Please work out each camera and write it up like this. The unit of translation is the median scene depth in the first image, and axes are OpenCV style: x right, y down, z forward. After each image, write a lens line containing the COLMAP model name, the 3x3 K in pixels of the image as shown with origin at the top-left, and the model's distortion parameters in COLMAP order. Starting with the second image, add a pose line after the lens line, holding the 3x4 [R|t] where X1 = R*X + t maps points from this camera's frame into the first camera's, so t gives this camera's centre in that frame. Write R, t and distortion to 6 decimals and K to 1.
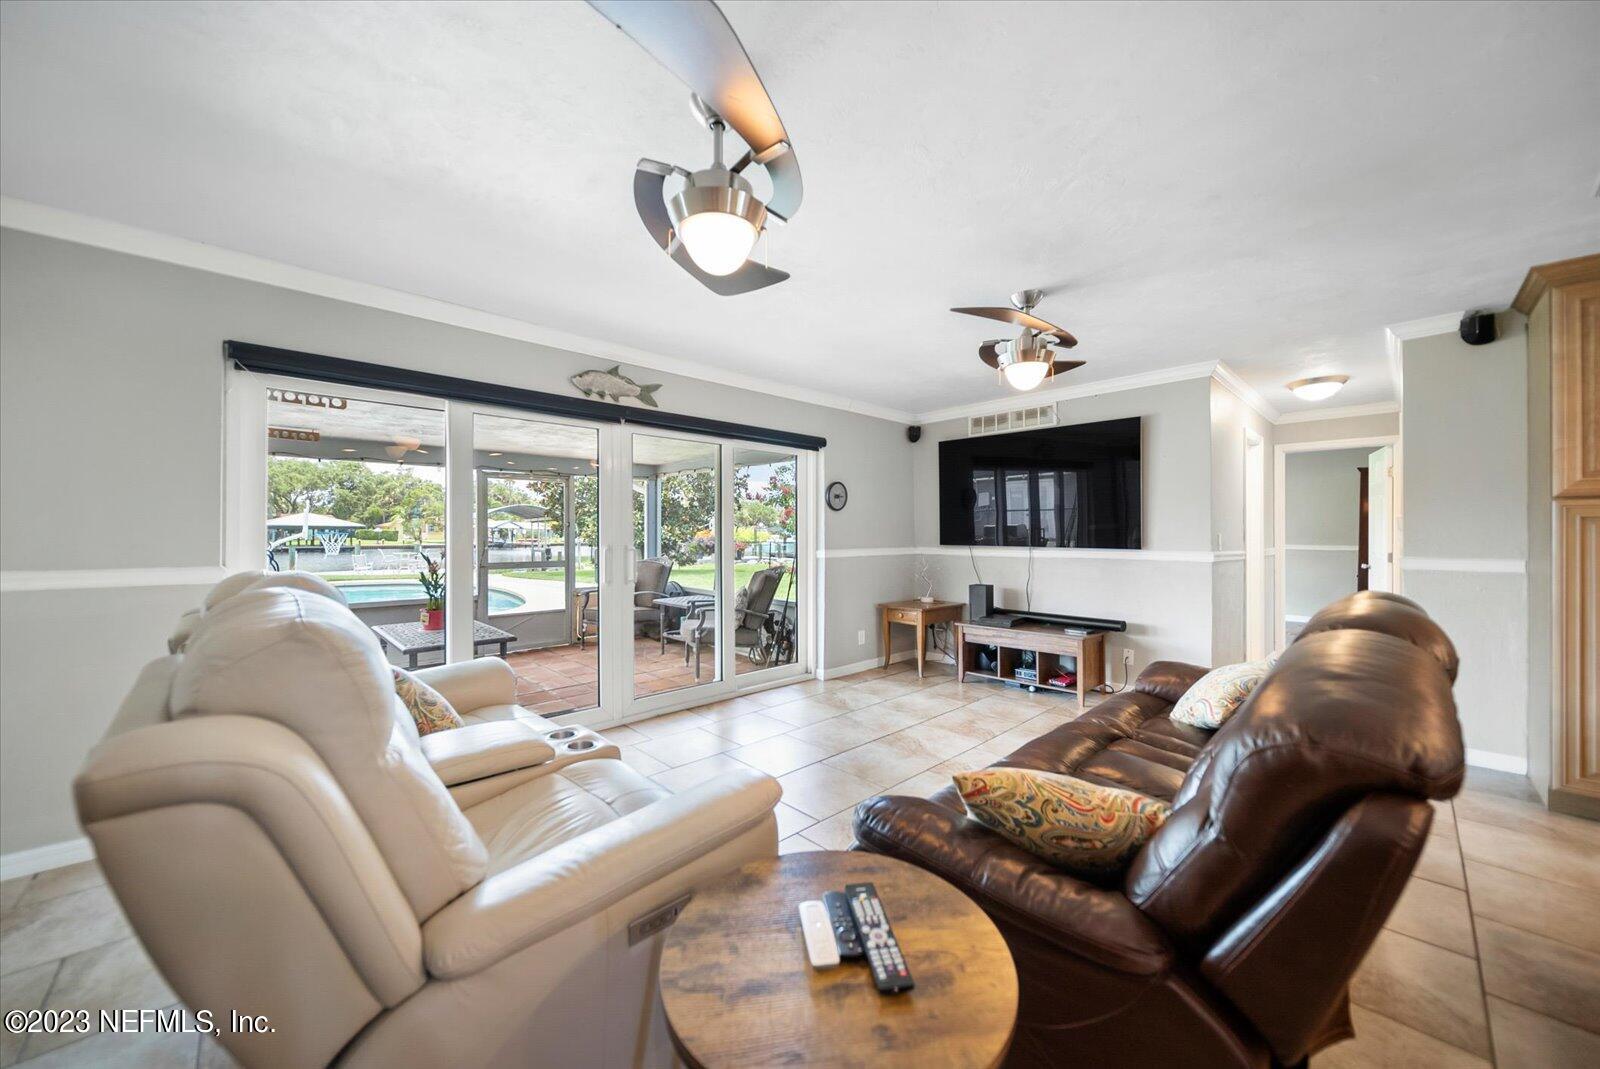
lens RADIAL K [[567.4, 0, 787.9], [0, 567.4, 536.4], [0, 0, 1]] dist [-0.002500, -0.000723]
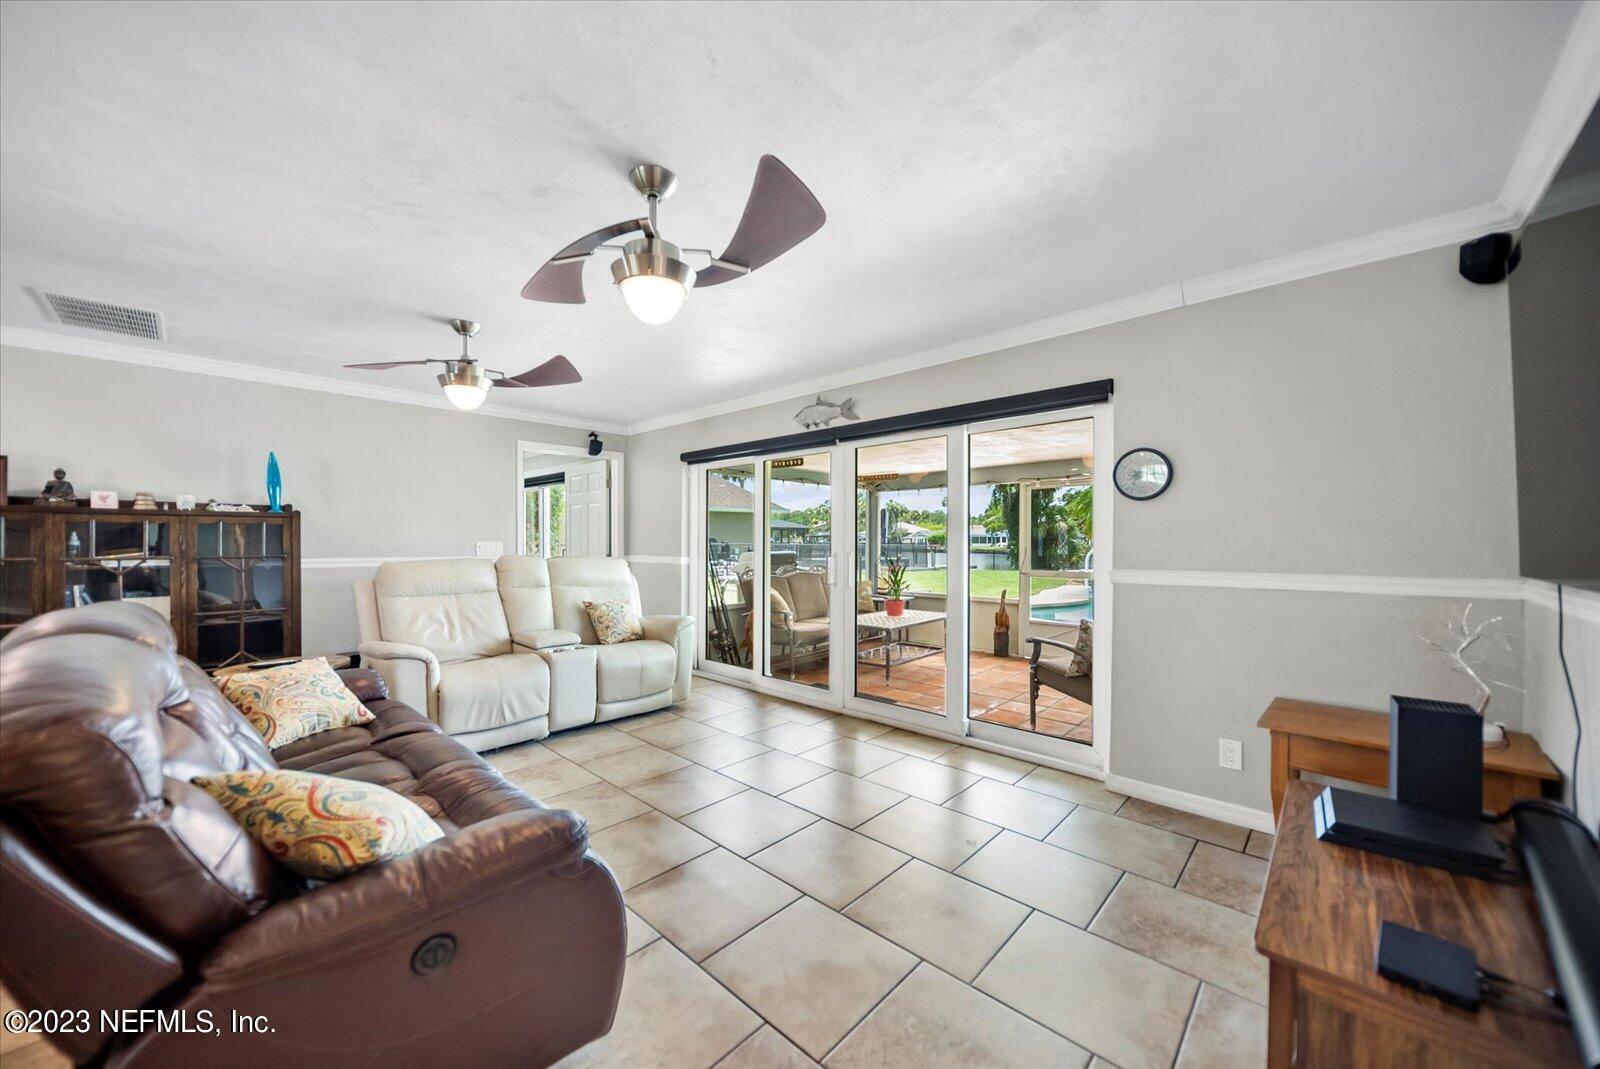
lens RADIAL K [[581.2, 0, 817.3], [0, 581.2, 543.1], [0, 0, 1]] dist [-0.000274, 0.000010]
pose [[0.075744, -0.000875, -0.997127, 0.571648], [-0.003415, 0.999994, -0.001136, -0.000315], [0.997121, 0.003491, 0.075740, 0.589095]]
